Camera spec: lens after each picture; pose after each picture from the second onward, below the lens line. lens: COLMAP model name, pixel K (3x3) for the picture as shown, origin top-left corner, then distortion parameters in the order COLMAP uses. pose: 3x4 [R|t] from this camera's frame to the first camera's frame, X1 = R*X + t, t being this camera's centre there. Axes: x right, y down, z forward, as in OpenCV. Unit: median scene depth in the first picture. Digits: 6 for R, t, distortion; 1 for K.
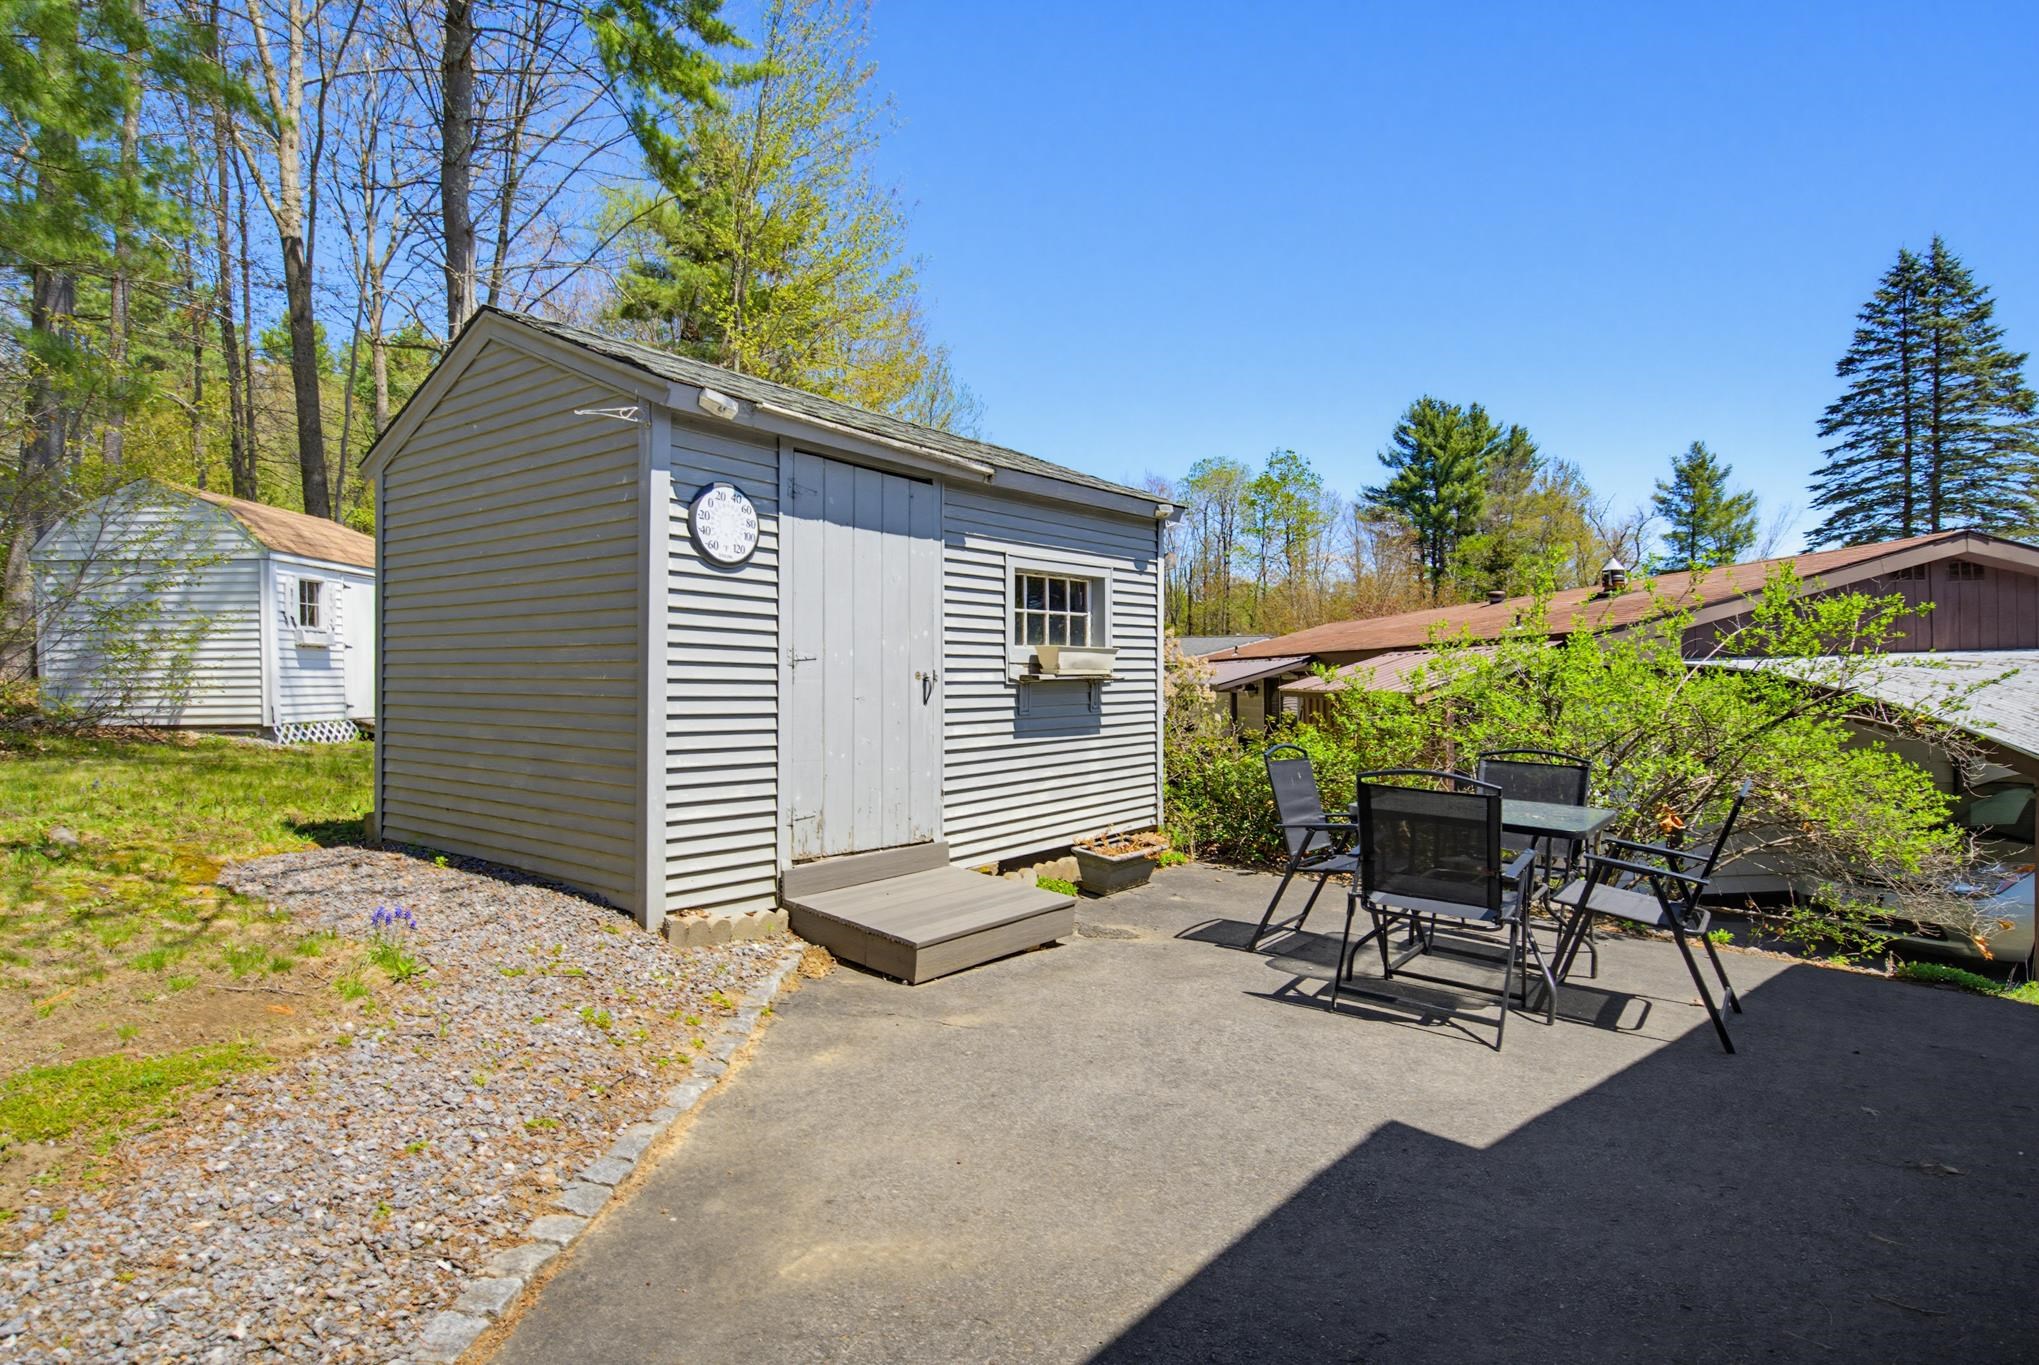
lens RADIAL K [[1057.1, 0, 1014.9], [0, 1057.1, 712.3], [0, 0, 1]] dist [0.001568, -0.001091]
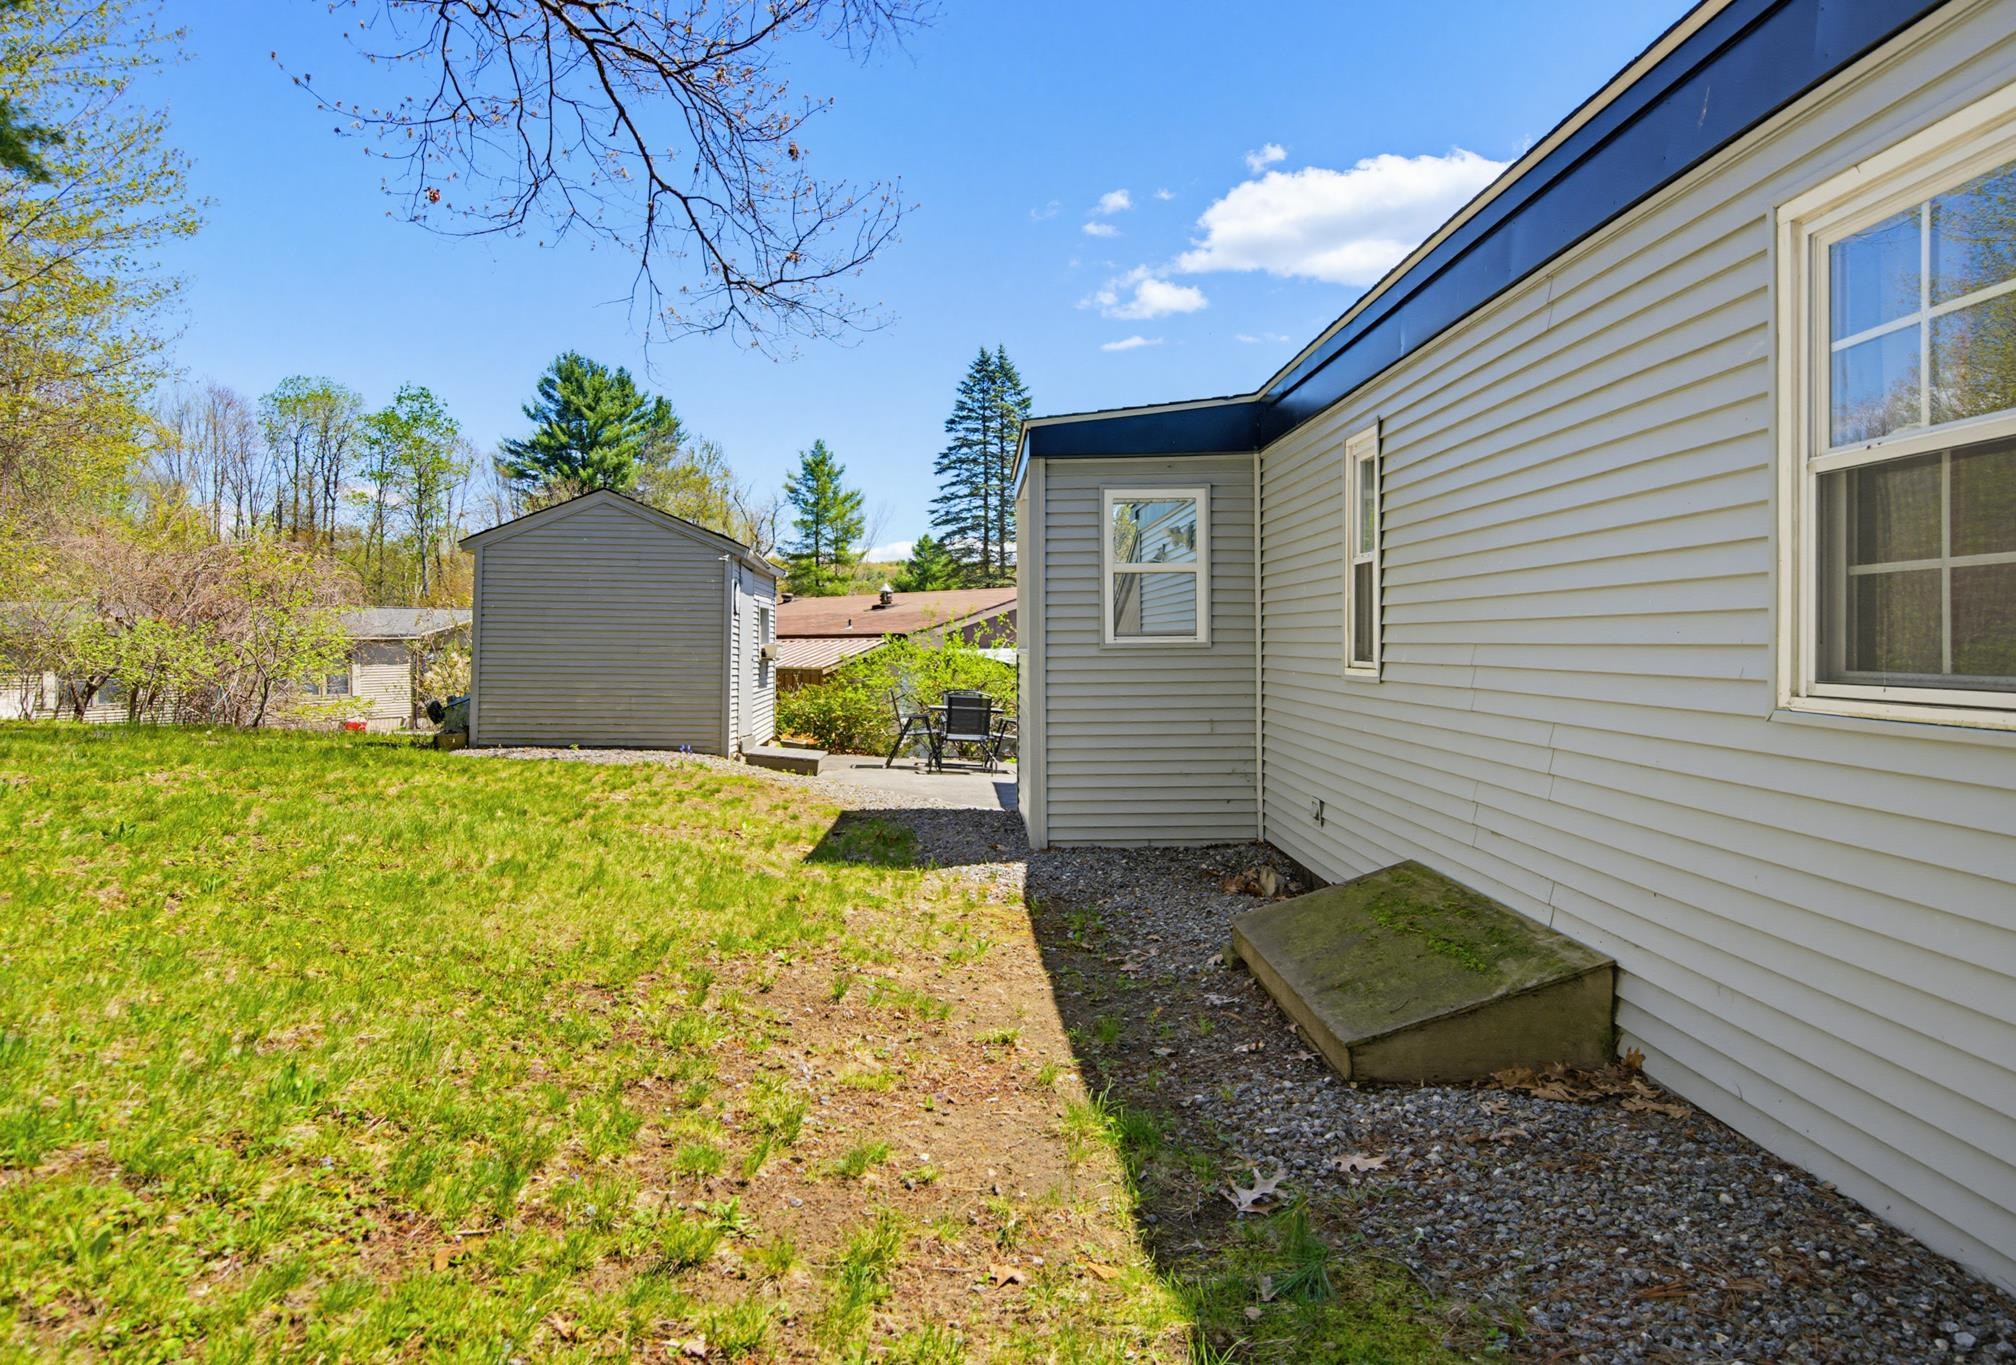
lens RADIAL K [[1249.7, 0, 965.3], [0, 1249.7, 652.5], [0, 0, 1]] dist [0.002695, 0.000324]
pose [[0.756280, 0.012850, 0.654122, -0.087533], [0.006378, 0.999615, -0.027011, 0.001515], [-0.654217, 0.024599, 0.755907, -0.076208]]
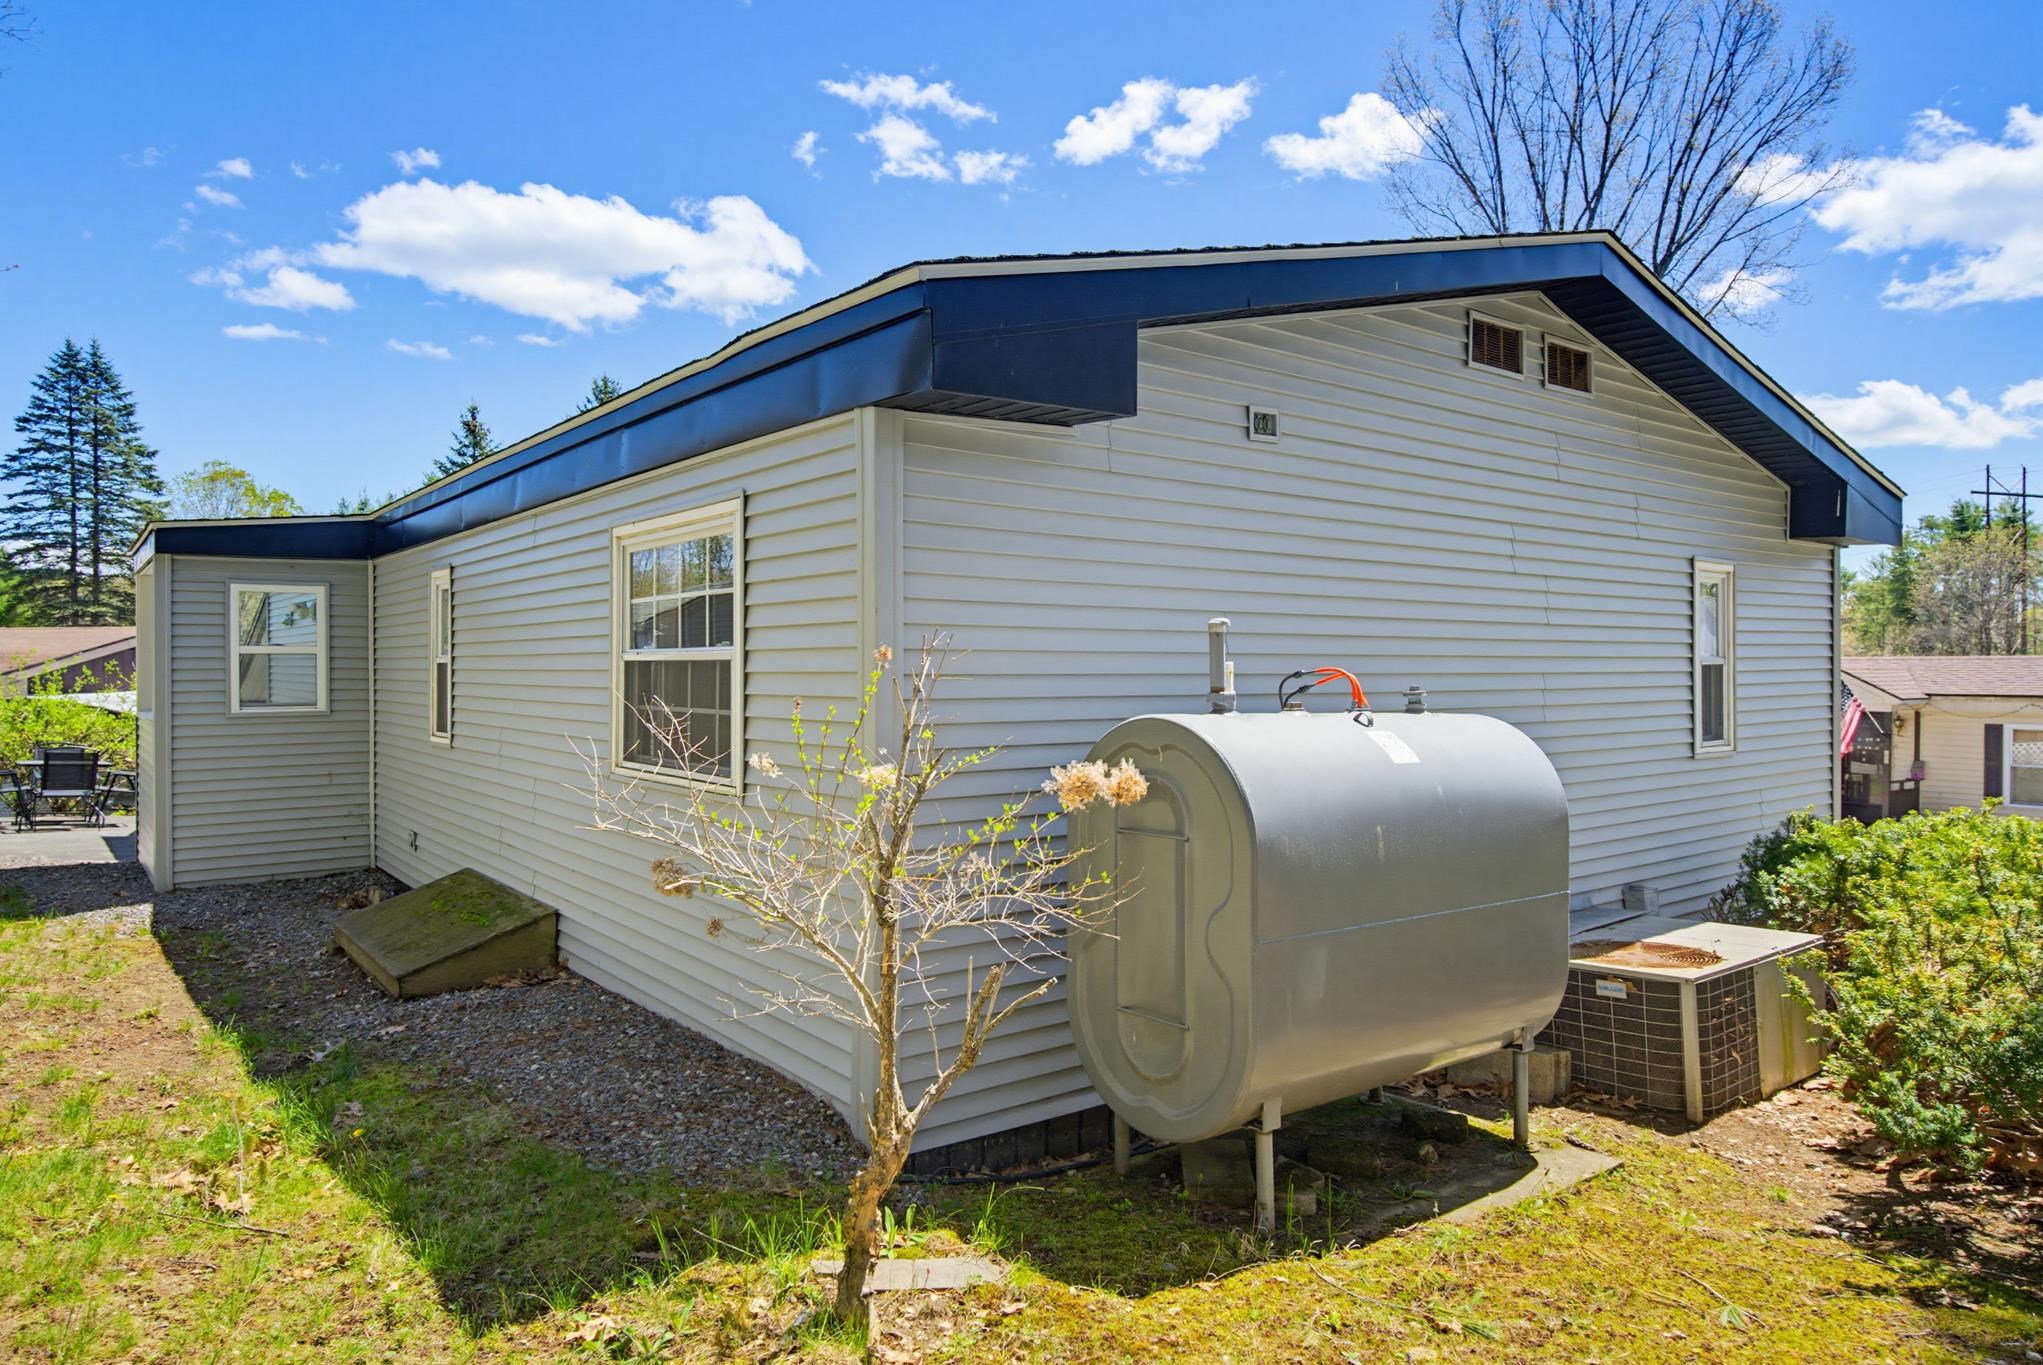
lens RADIAL K [[1234.8, 0, 941.5], [0, 1234.8, 685.5], [0, 0, 1]] dist [0.033423, -0.026079]
pose [[0.225459, 0.011143, 0.974189, -0.114937], [0.017996, 0.999716, -0.015600, -0.001506], [-0.974087, 0.021049, 0.225194, -0.101554]]
